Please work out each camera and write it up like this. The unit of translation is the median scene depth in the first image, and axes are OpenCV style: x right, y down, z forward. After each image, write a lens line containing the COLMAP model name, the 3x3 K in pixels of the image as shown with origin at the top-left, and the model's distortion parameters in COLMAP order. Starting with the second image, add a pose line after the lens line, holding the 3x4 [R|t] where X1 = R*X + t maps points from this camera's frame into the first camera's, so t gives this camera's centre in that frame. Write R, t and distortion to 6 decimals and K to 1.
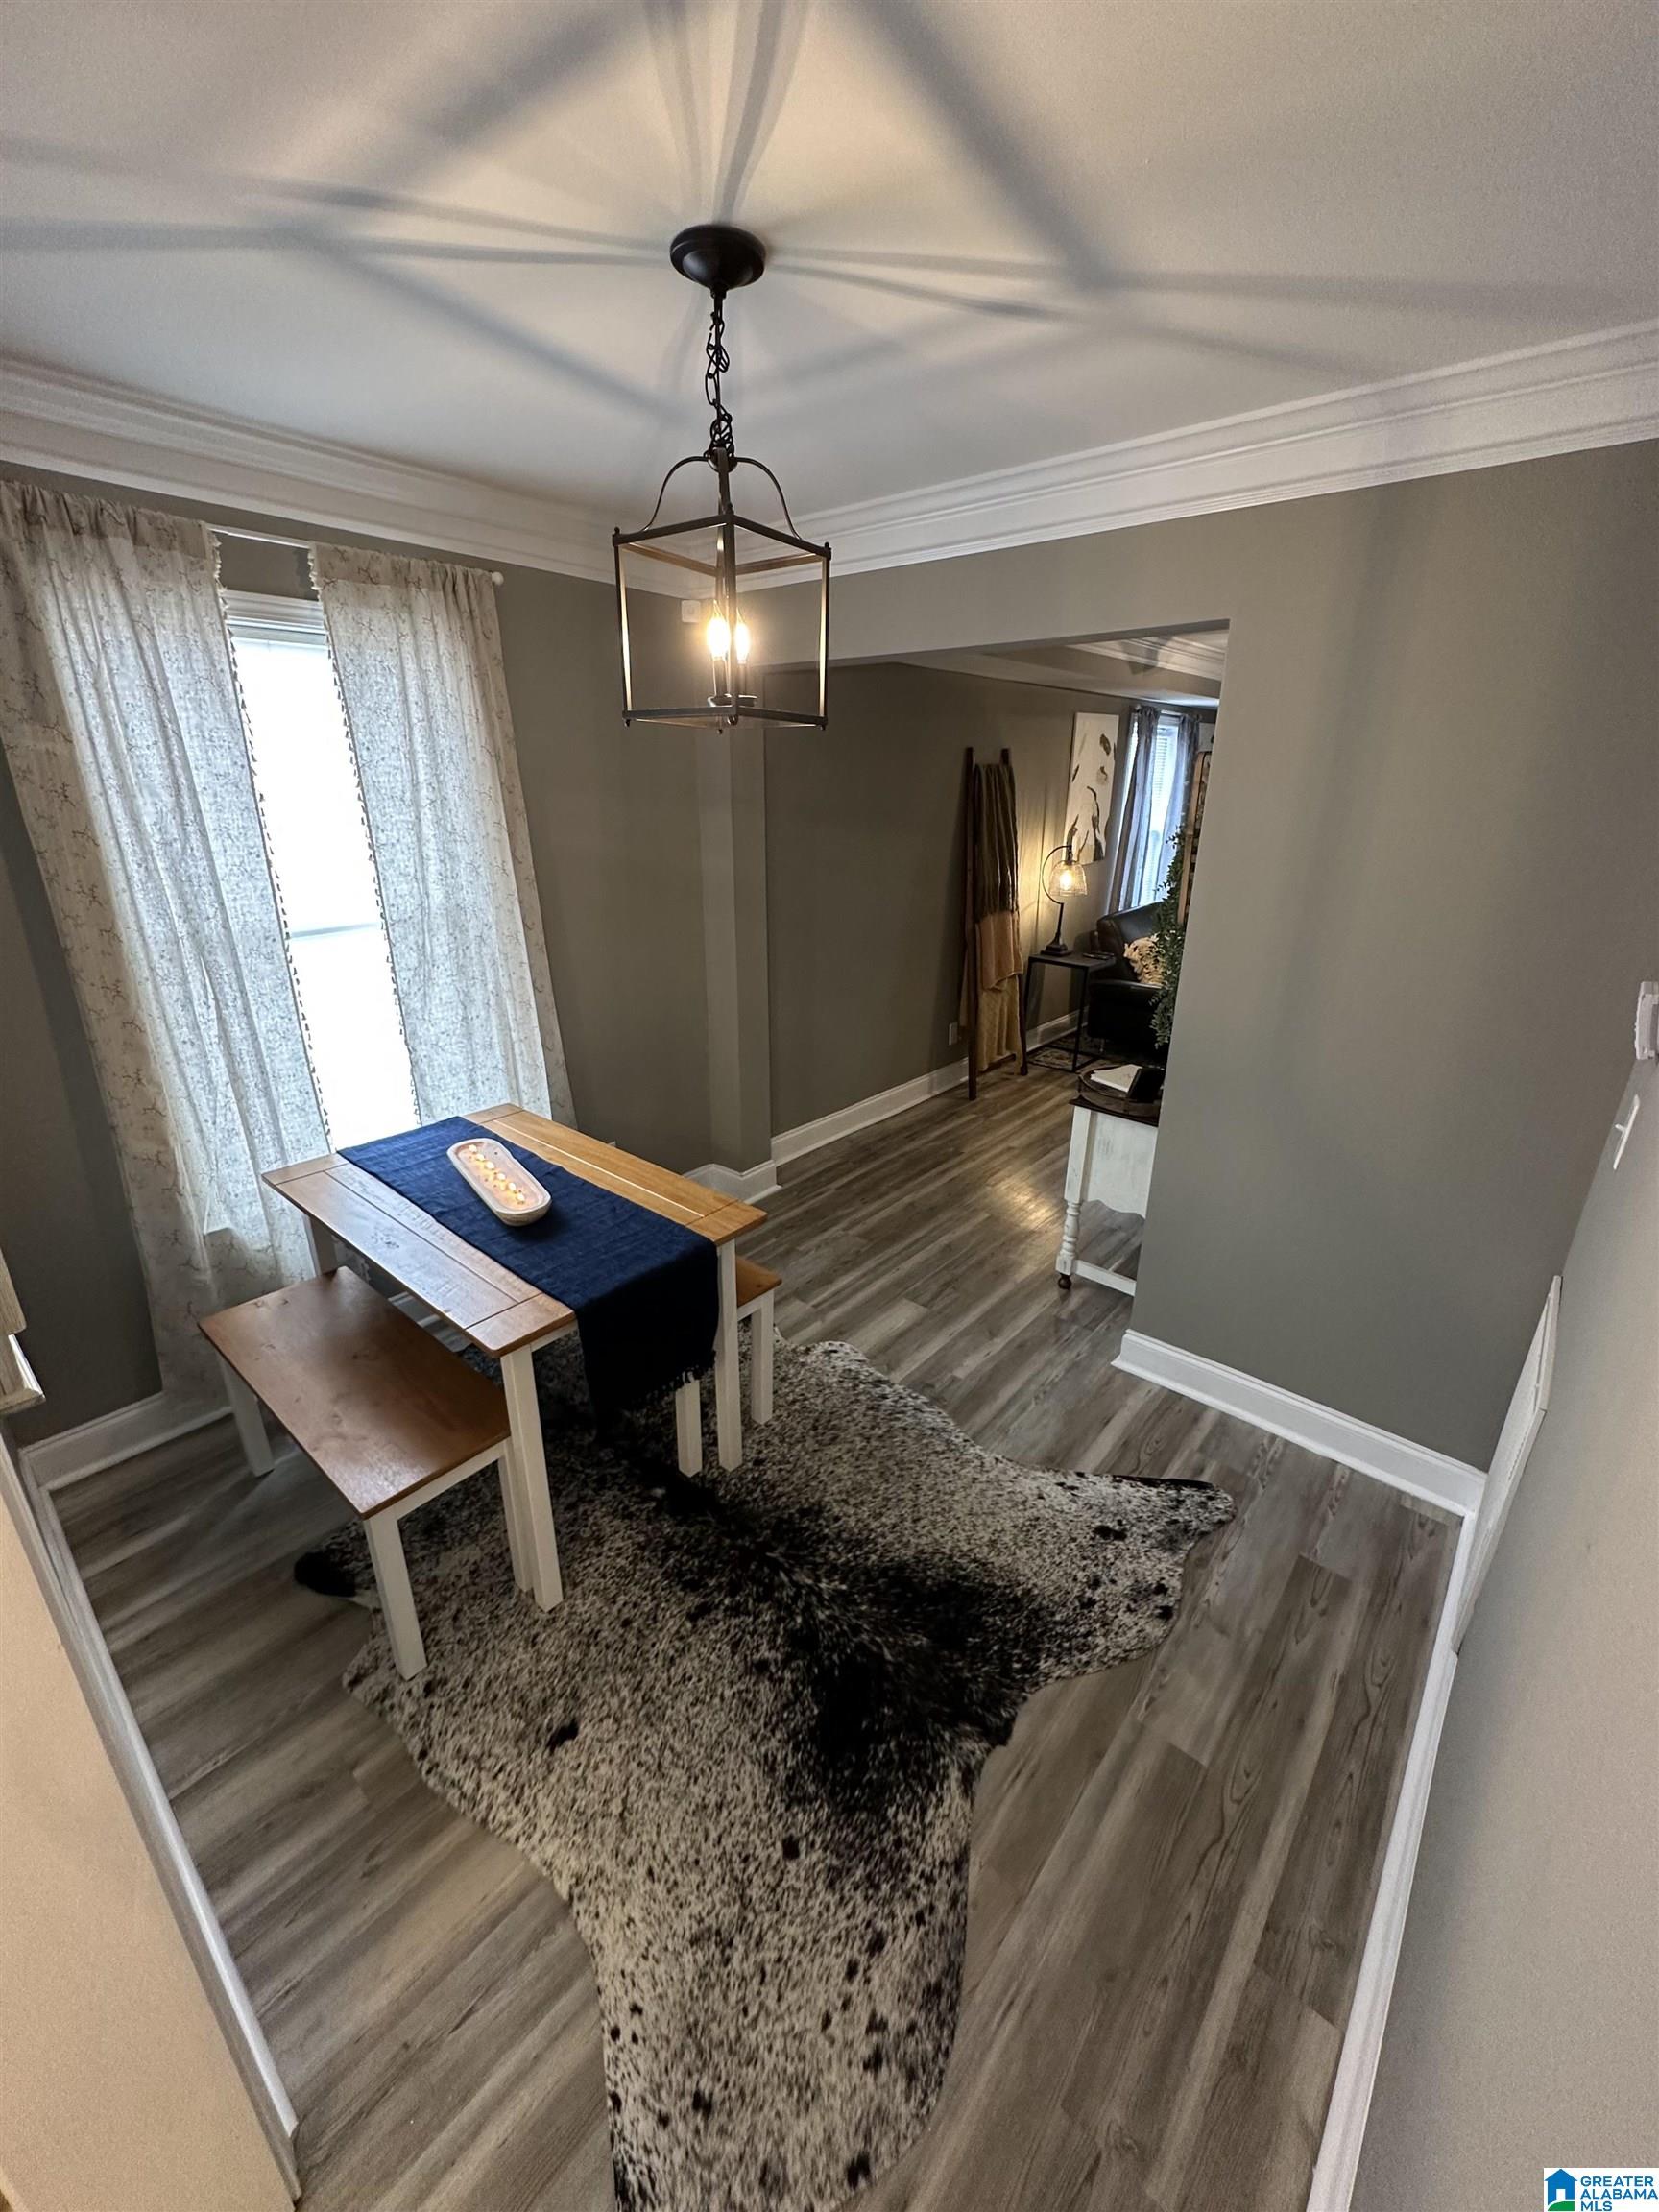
lens RADIAL K [[879.7, 0, 832.5], [0, 879.7, 1100.9], [0, 0, 1]] dist [-0.000671, 0.000781]
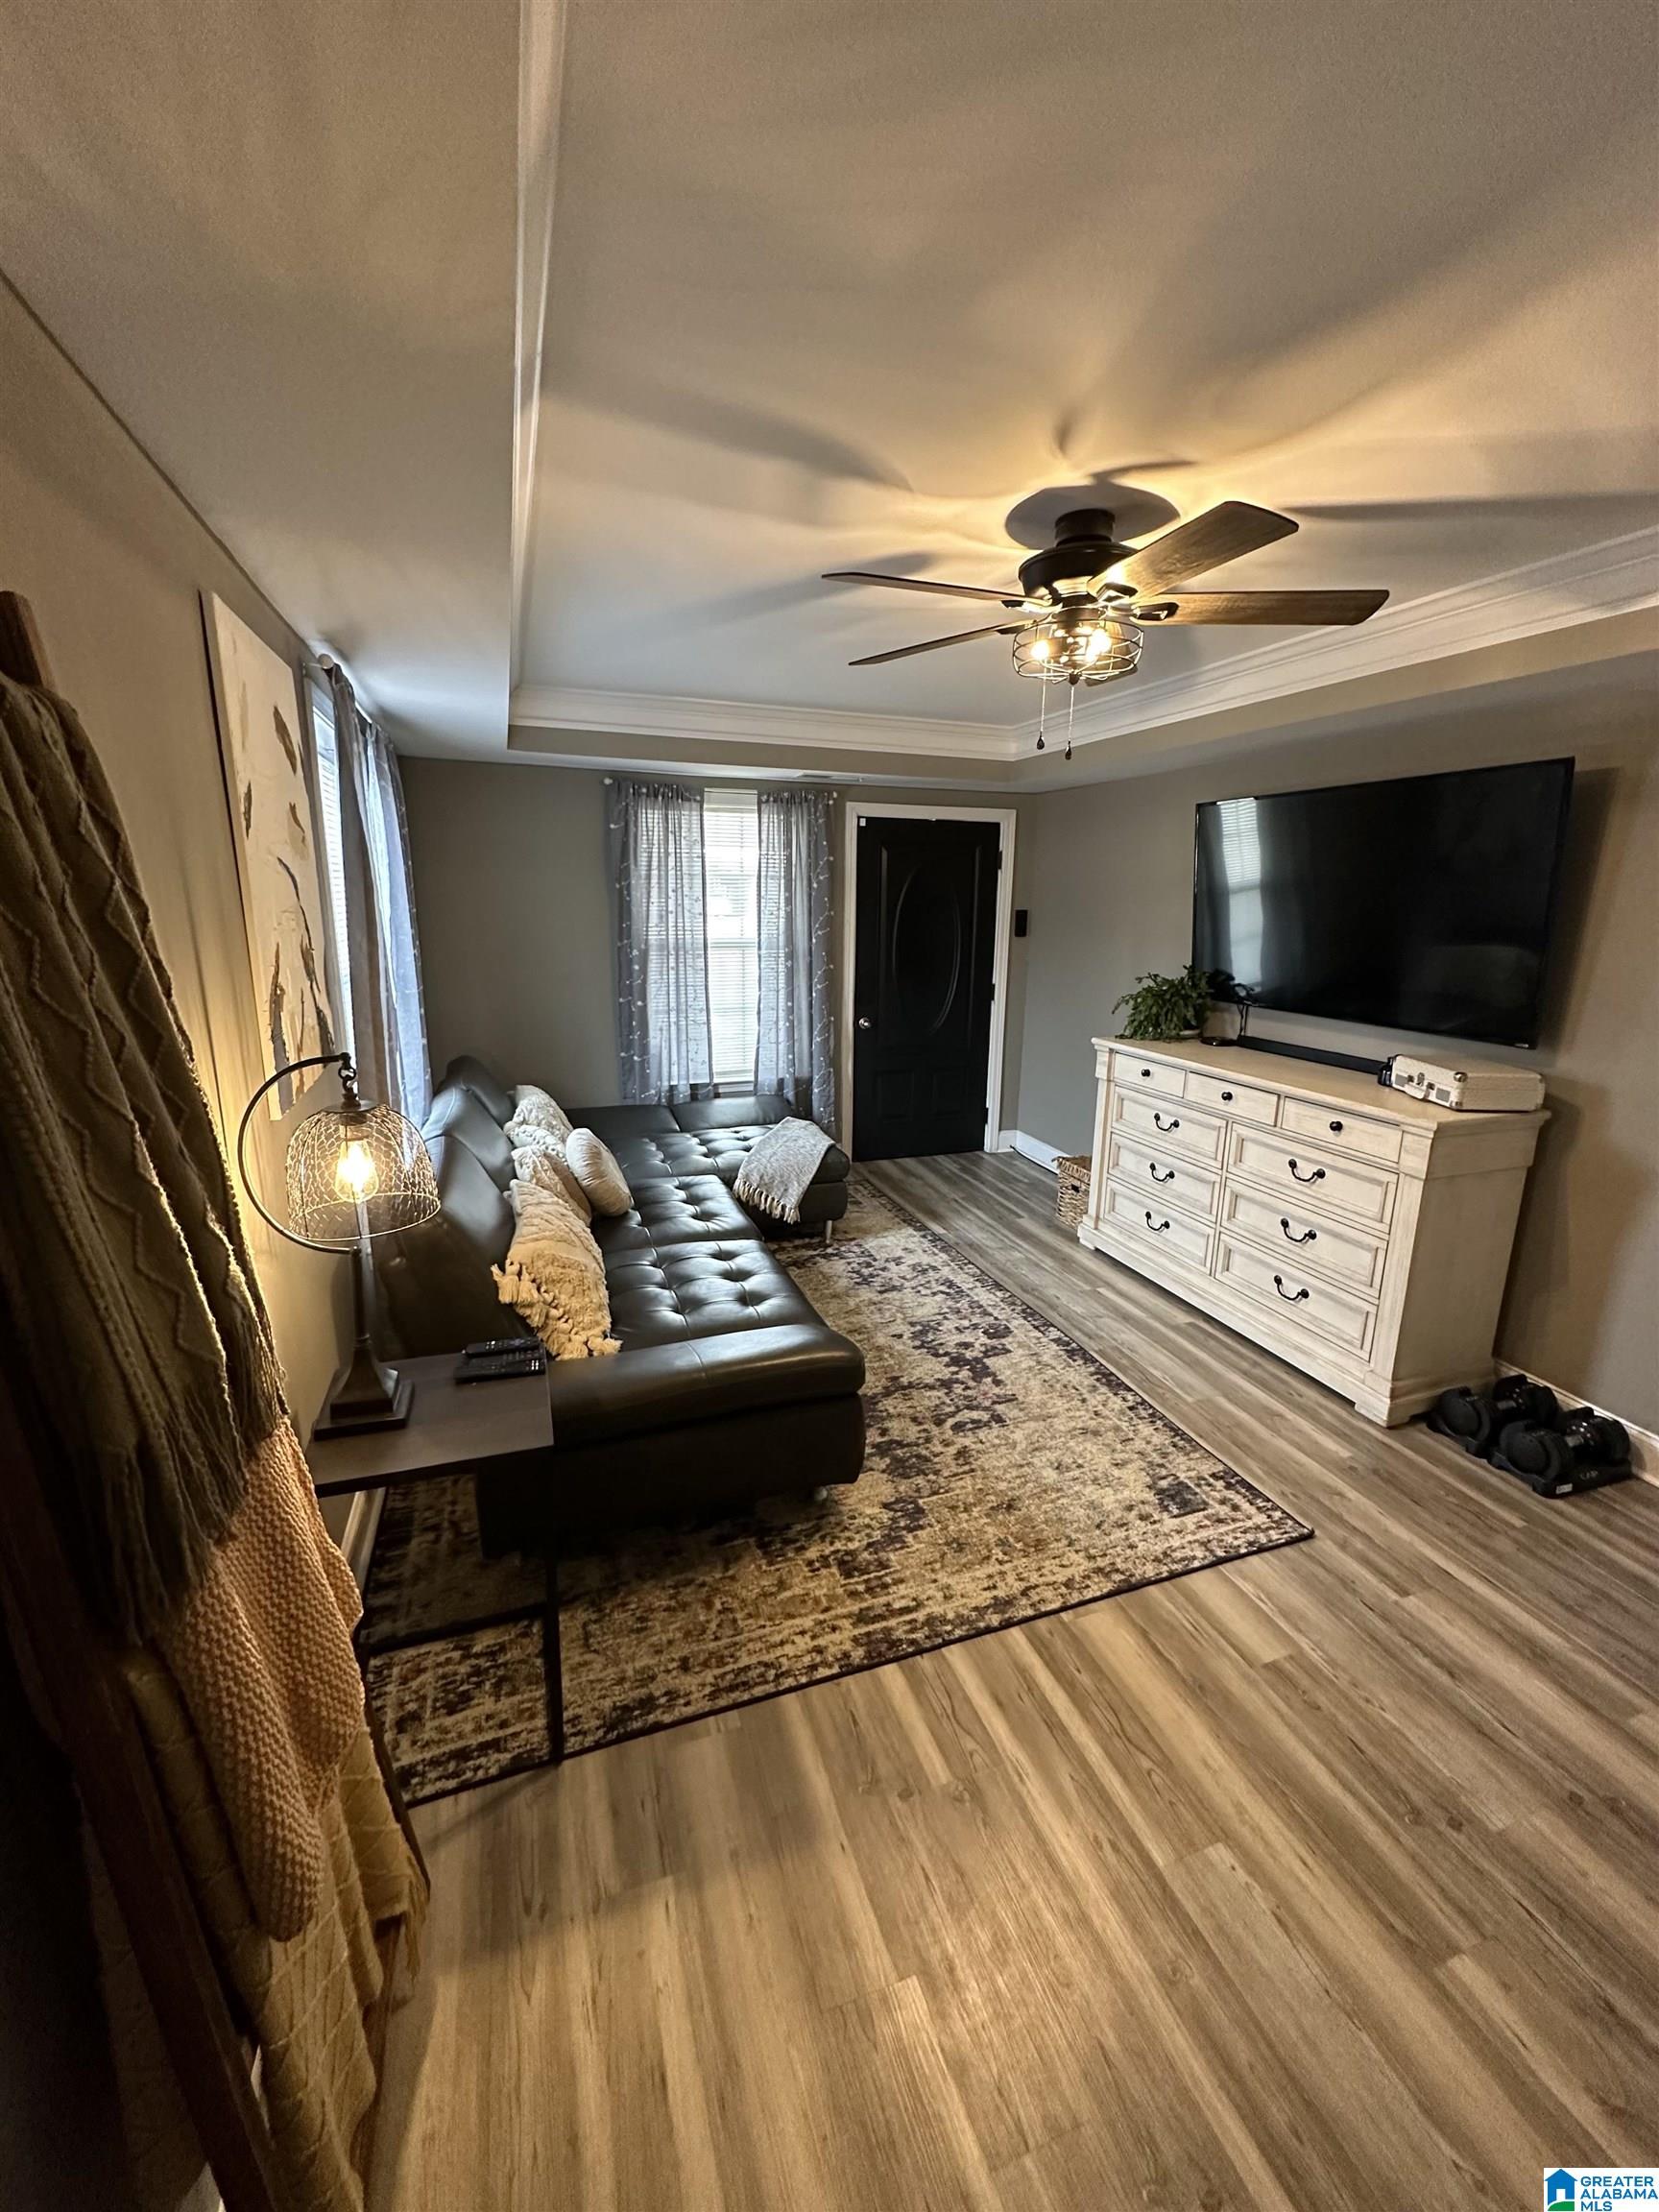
lens RADIAL K [[879.7, 0, 829.9], [0, 879.7, 1108.5], [0, 0, 1]] dist [-0.000671, 0.000781]
pose [[0.492818, -0.201290, 0.846530, 0.099991], [0.293927, 0.954199, 0.055778, -0.227099], [-0.818986, 0.221330, 0.529411, 0.678171]]
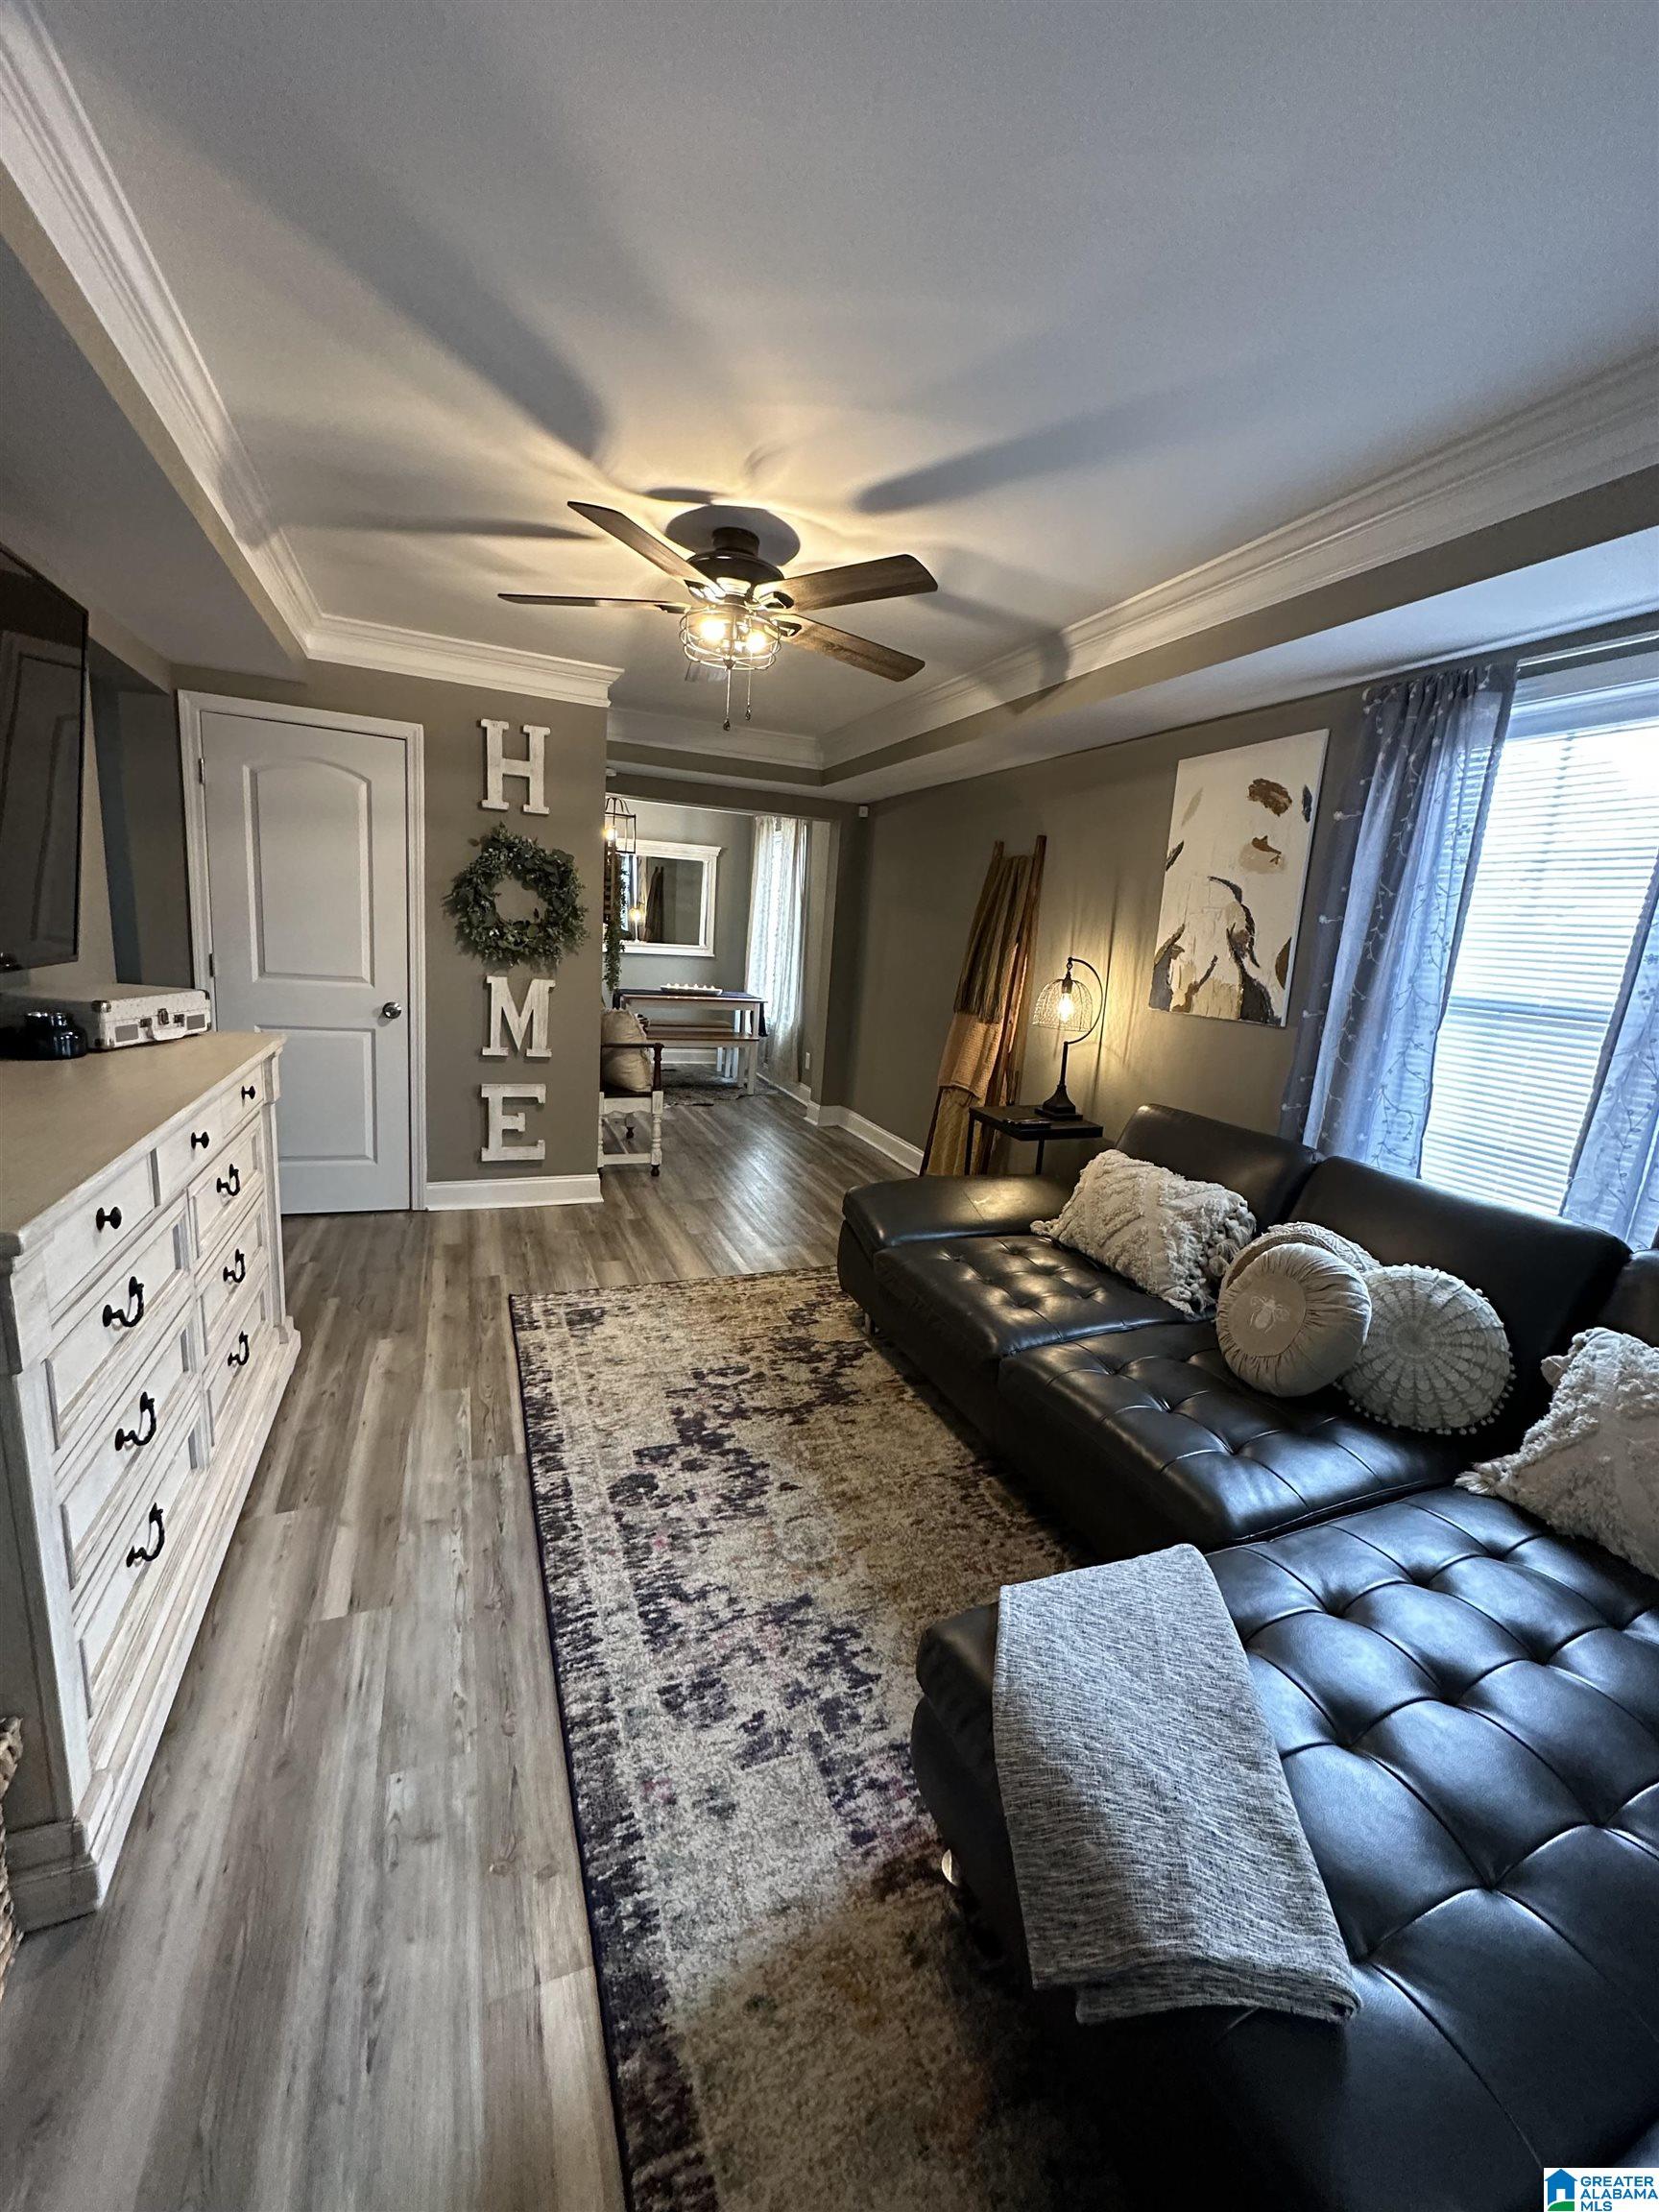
lens RADIAL K [[879.7, 0, 832.7], [0, 879.7, 1099.9], [0, 0, 1]] dist [-0.000671, 0.000781]
pose [[-0.448254, 0.140094, -0.882860, 0.889614], [-0.379169, 0.864593, 0.329711, -0.322896], [0.809505, 0.482548, -0.334438, 1.043655]]
